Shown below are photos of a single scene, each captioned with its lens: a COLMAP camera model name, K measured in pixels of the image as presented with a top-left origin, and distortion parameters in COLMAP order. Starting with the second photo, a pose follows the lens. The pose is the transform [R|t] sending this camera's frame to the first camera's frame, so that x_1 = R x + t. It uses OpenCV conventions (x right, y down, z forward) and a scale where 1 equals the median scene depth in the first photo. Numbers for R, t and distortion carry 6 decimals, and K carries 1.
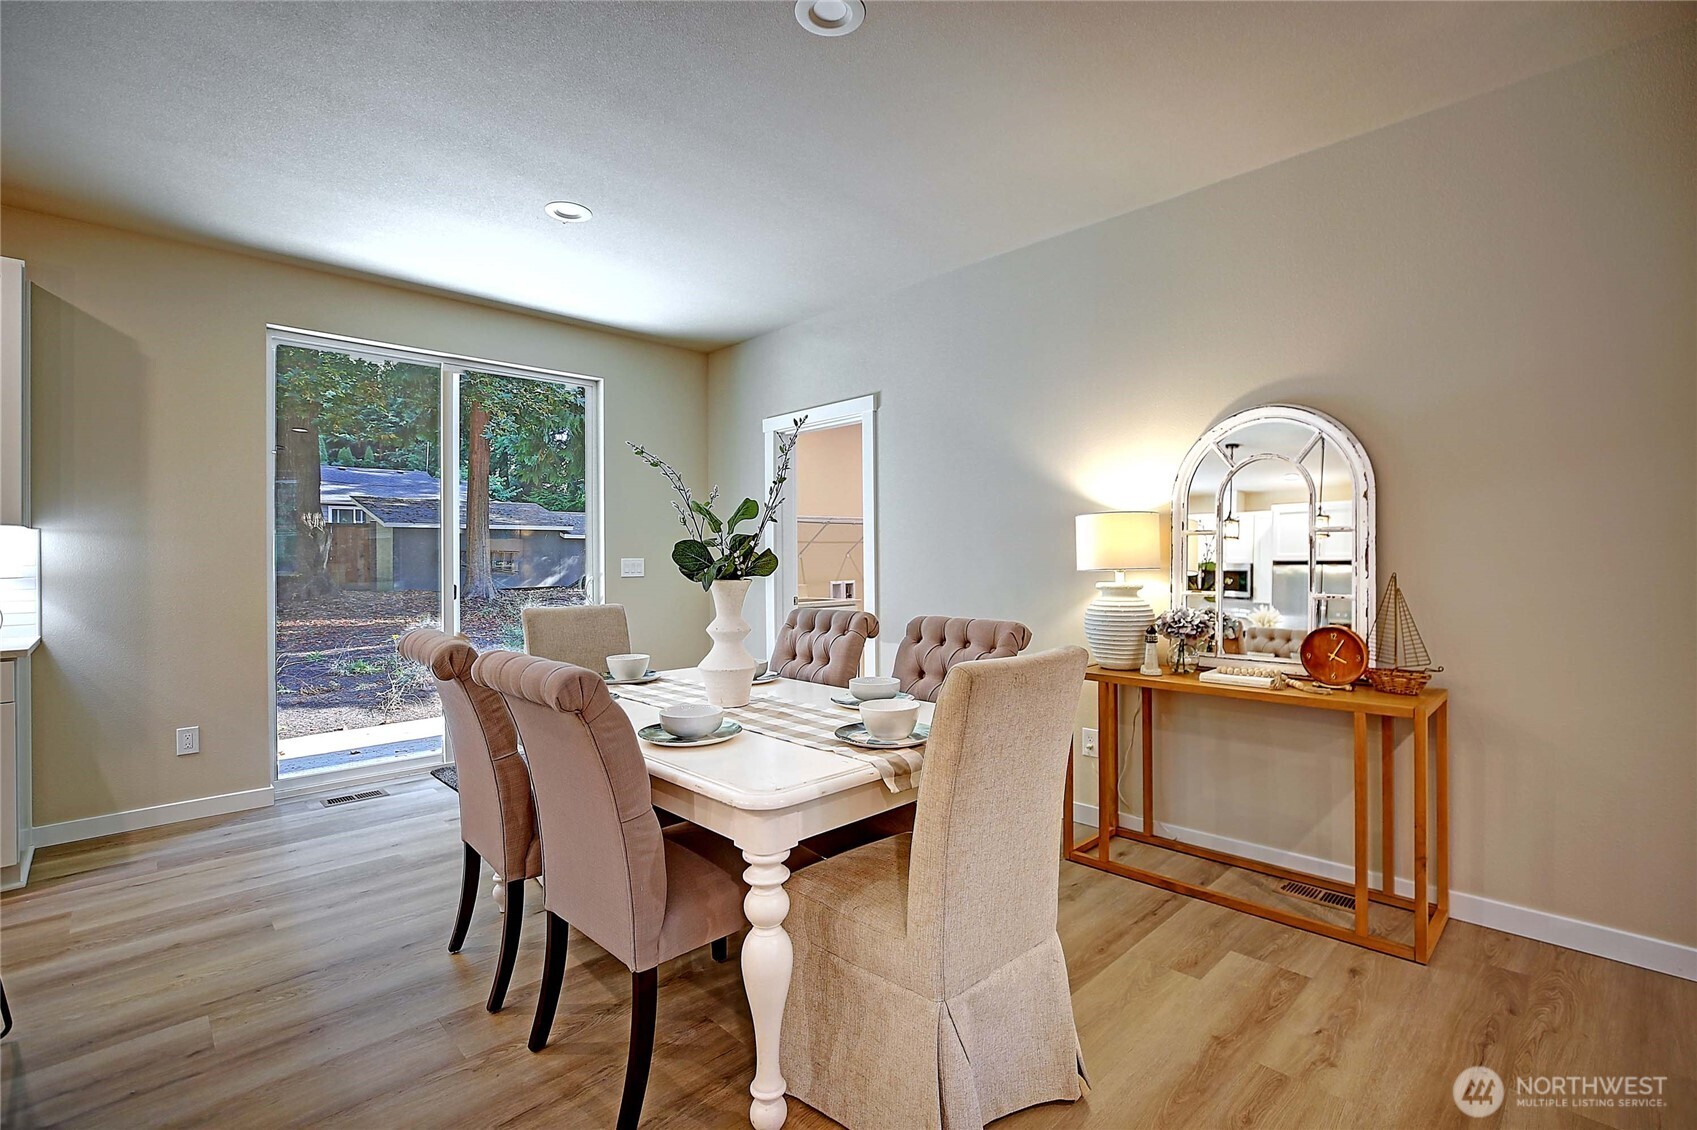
lens RADIAL K [[788.2, 0, 854.7], [0, 788.2, 556.3], [0, 0, 1]] dist [-0.026108, 0.005999]
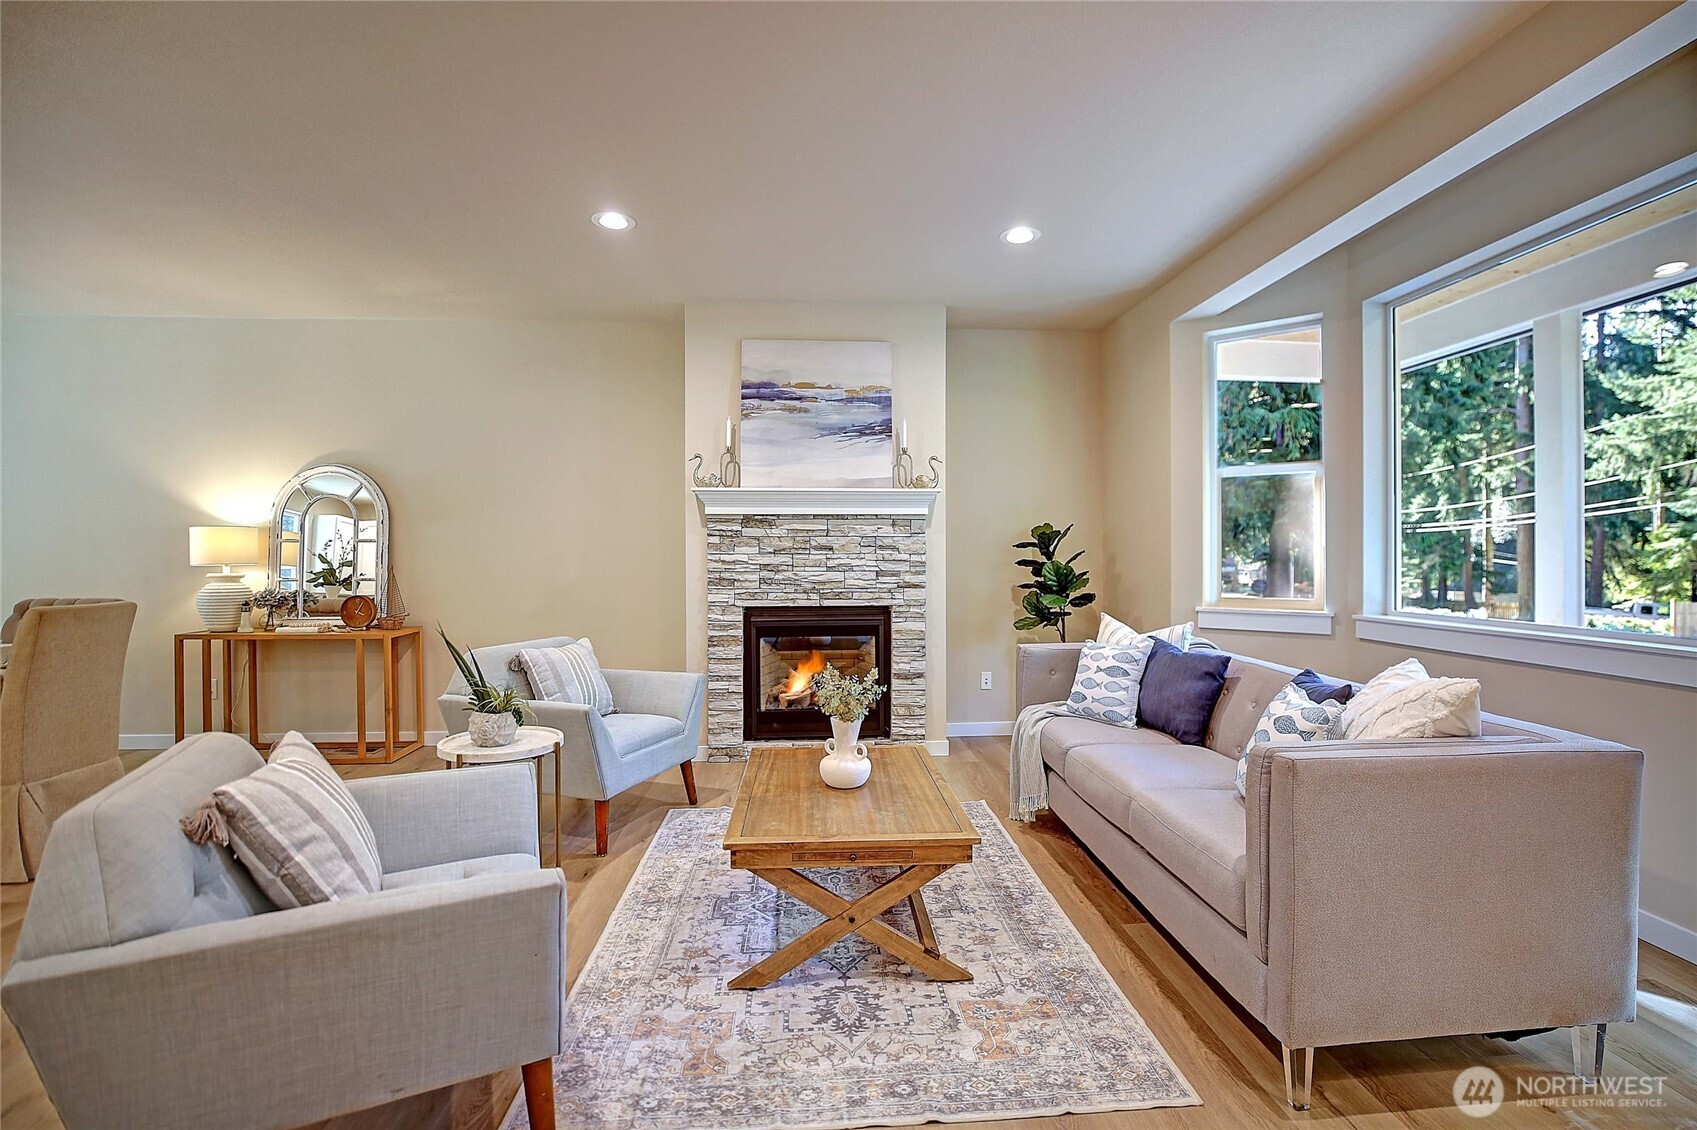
lens RADIAL K [[788.2, 0, 880.4], [0, 788.2, 560.6], [0, 0, 1]] dist [-0.026108, 0.005999]
pose [[0.638146, 0.005545, 0.769895, -0.000282], [-0.008704, 0.999962, 0.000013, -0.000520], [-0.769866, -0.006709, 0.638170, -0.924901]]
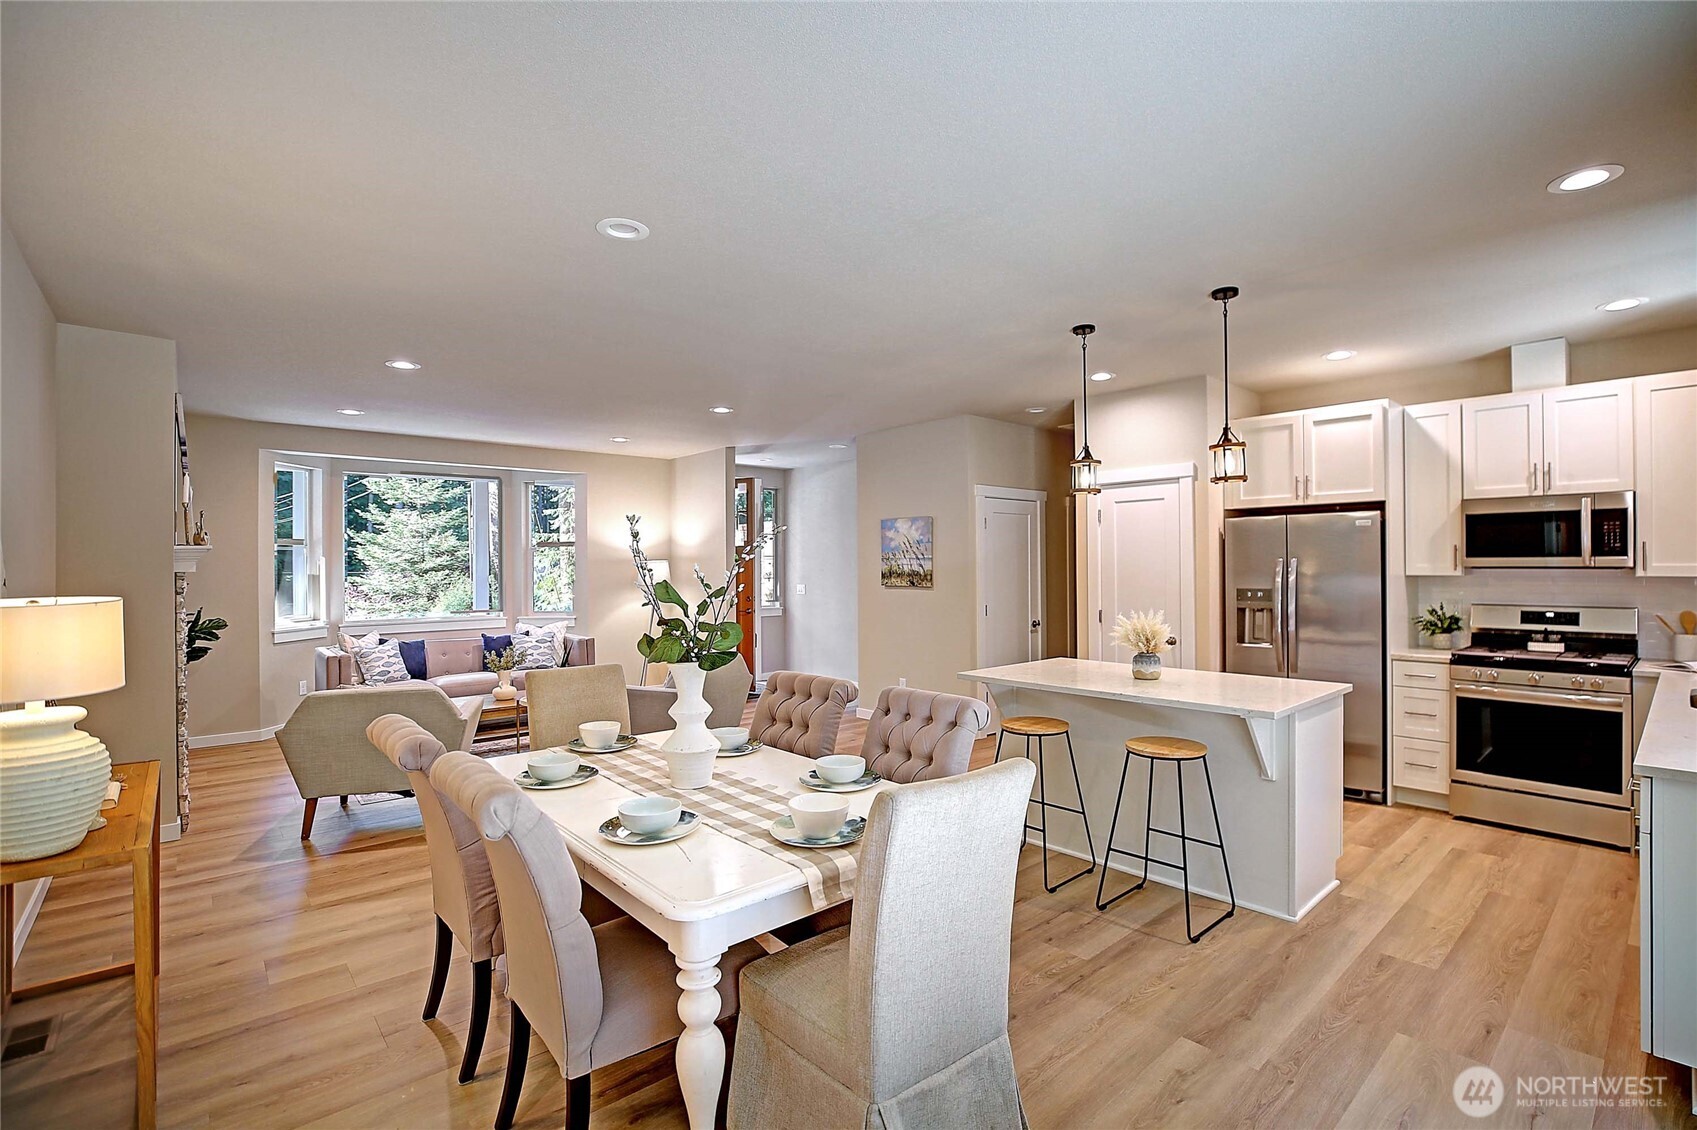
lens RADIAL K [[788.2, 0, 841.9], [0, 788.2, 562.8], [0, 0, 1]] dist [-0.026108, 0.005999]
pose [[-0.997576, 0.012919, 0.068371, -0.441107], [0.012481, 0.999899, -0.006824, -0.100514], [-0.068453, -0.005954, -0.997637, 2.283023]]
